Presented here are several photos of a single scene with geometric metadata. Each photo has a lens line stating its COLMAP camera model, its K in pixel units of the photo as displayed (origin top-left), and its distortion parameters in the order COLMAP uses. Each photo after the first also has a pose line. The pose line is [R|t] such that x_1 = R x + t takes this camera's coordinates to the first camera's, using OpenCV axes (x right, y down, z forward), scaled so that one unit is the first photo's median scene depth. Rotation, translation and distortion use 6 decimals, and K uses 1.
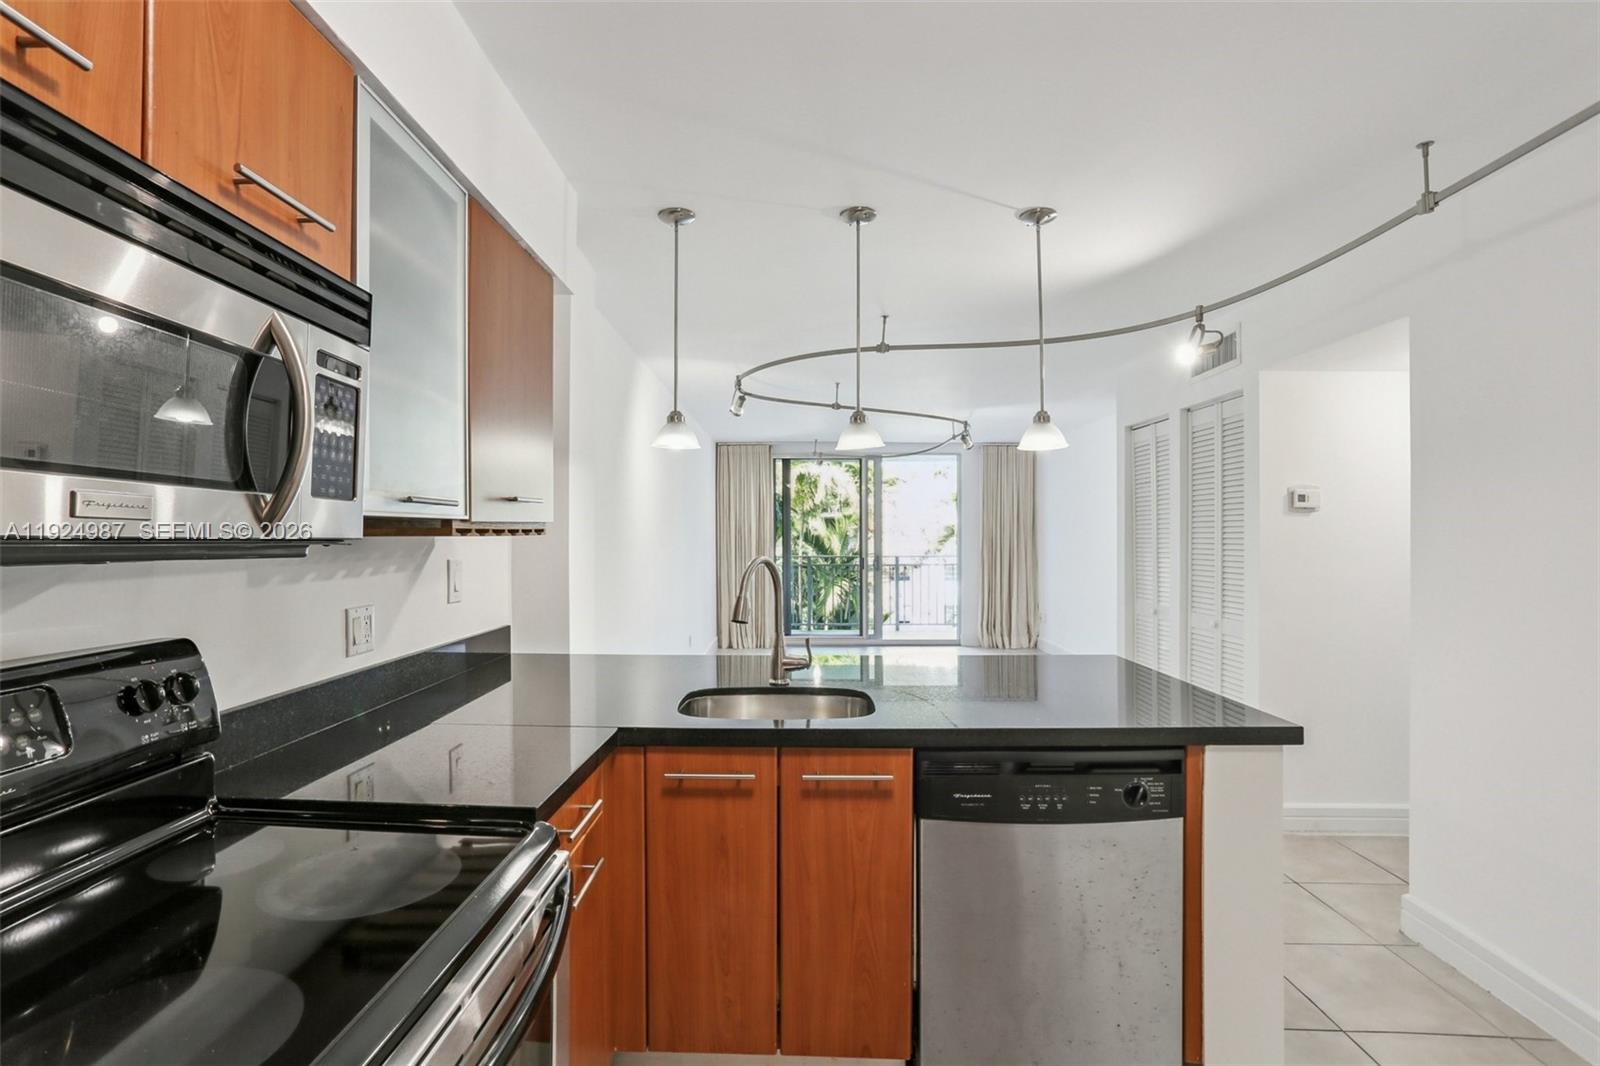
lens RADIAL K [[790.8, 0, 784.1], [0, 790.8, 519.8], [0, 0, 1]] dist [-0.069498, 0.038652]
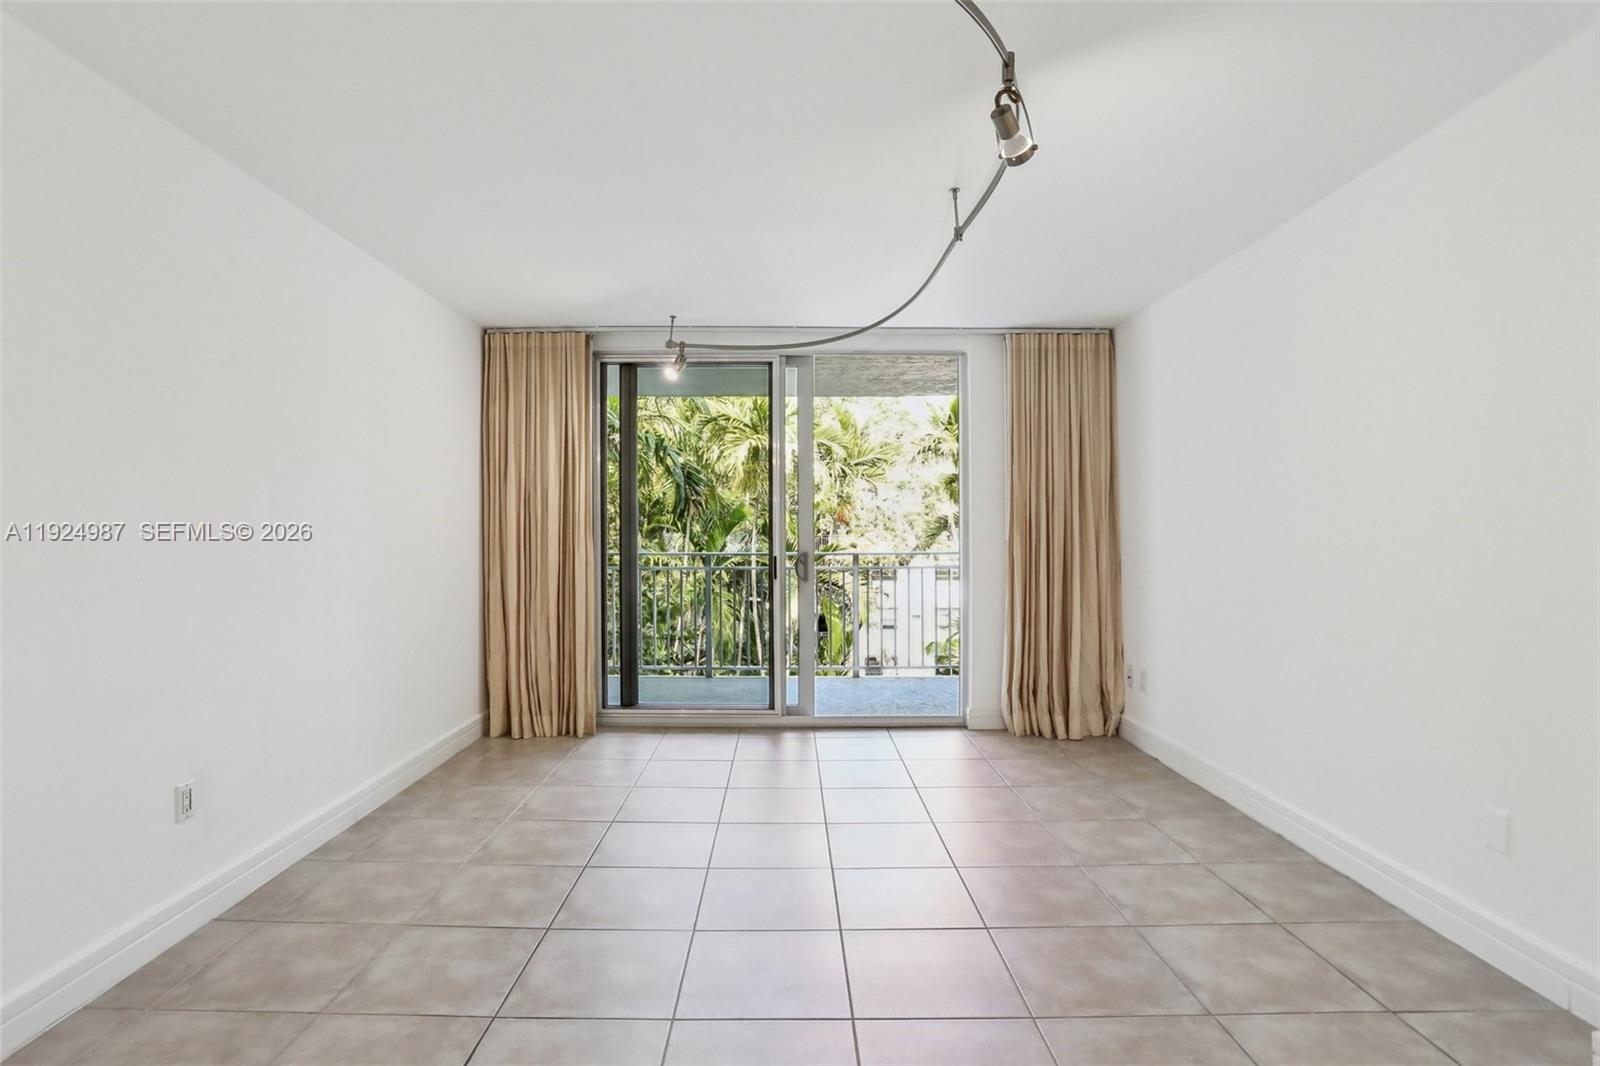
lens RADIAL K [[790.8, 0, 784.1], [0, 790.8, 519.8], [0, 0, 1]] dist [-0.069498, 0.038652]
pose [[0.999871, 0.000553, 0.016025, 0.098184], [-0.000566, 0.999999, 0.000845, 0.024726], [-0.016025, -0.000854, 0.999871, 0.496097]]
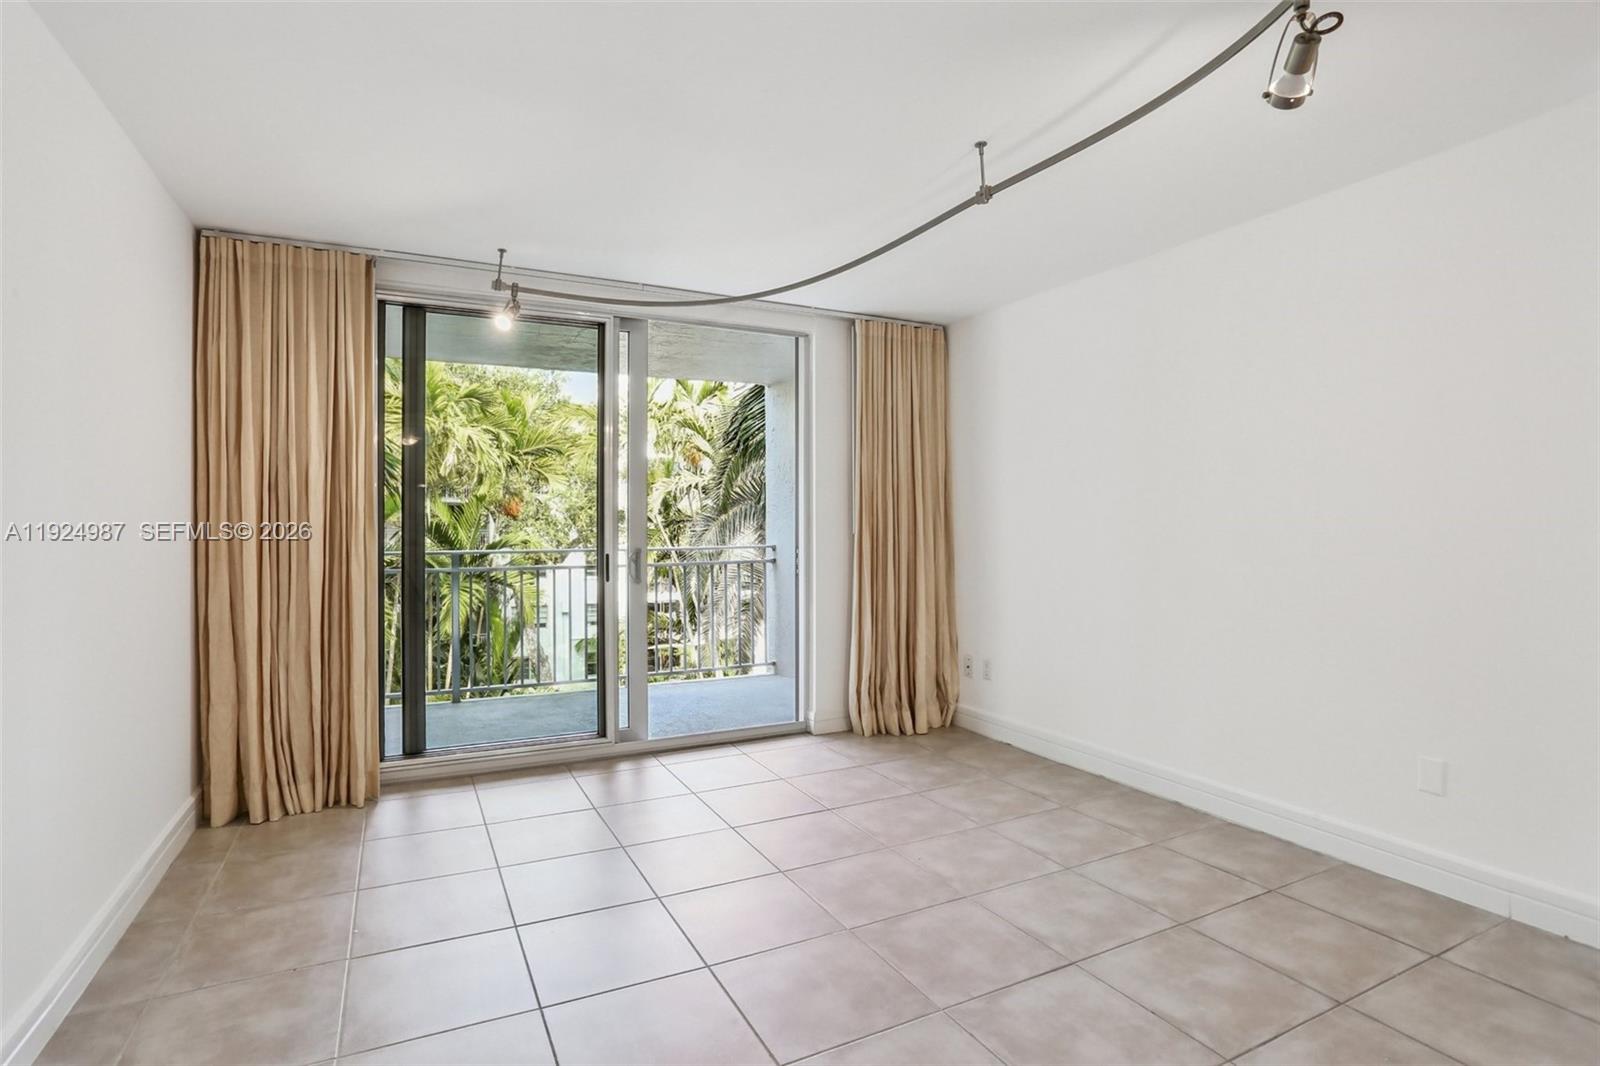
lens RADIAL K [[790.8, 0, 784.1], [0, 790.8, 519.8], [0, 0, 1]] dist [-0.069498, 0.038652]
pose [[0.888677, 0.001290, 0.458532, -0.011016], [-0.005074, 0.999962, 0.007021, 0.026045], [-0.458505, -0.008566, 0.888650, 0.584286]]
